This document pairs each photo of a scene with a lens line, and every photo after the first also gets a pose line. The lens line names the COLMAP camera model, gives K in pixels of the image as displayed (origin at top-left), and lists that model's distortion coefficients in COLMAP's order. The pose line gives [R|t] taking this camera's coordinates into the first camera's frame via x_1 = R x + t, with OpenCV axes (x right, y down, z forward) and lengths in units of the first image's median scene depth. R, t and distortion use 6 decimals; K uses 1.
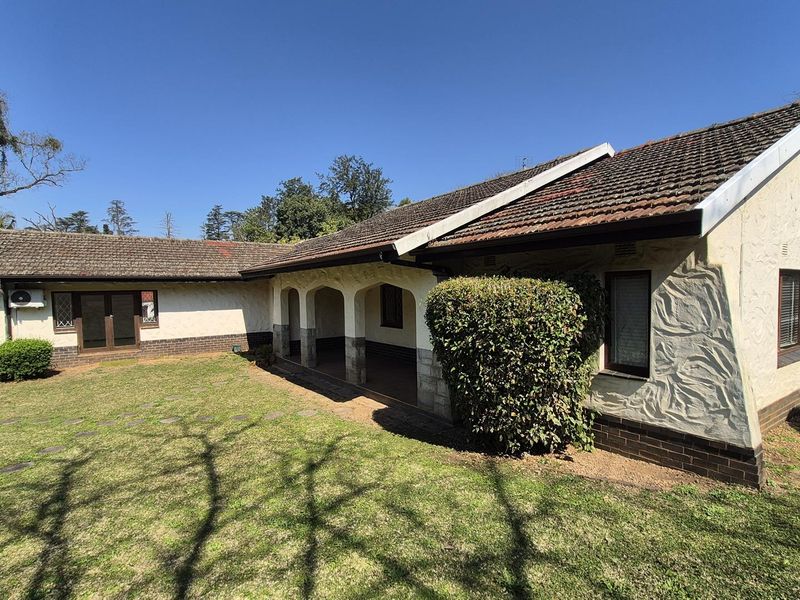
lens RADIAL K [[420.5, 0, 399.4], [0, 420.5, 310.6], [0, 0, 1]] dist [0.000303, 0.000289]
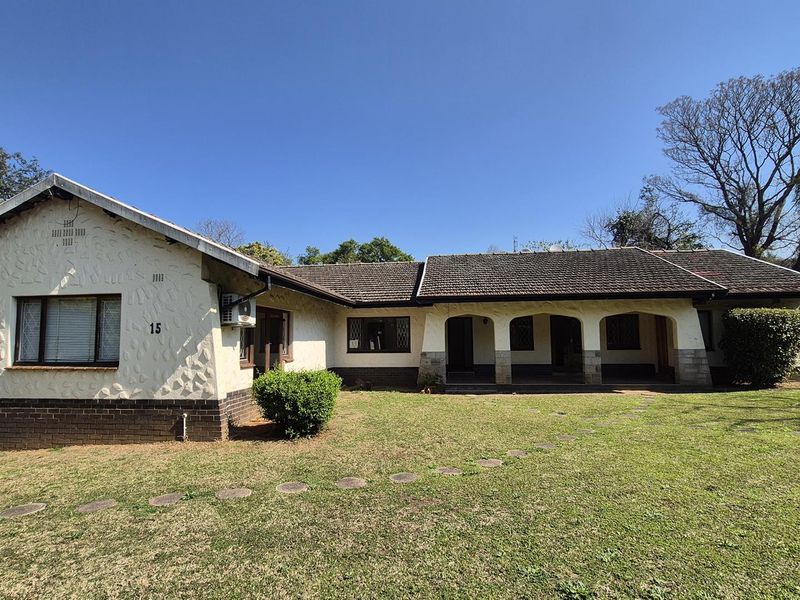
lens RADIAL K [[420.5, 0, 399.4], [0, 420.5, 310.6], [0, 0, 1]] dist [0.000303, 0.000289]
pose [[0.685754, 0.058313, 0.725494, -1.297429], [0.035722, 0.992887, -0.113571, 0.056292], [-0.726957, 0.103798, 0.678793, 0.418569]]
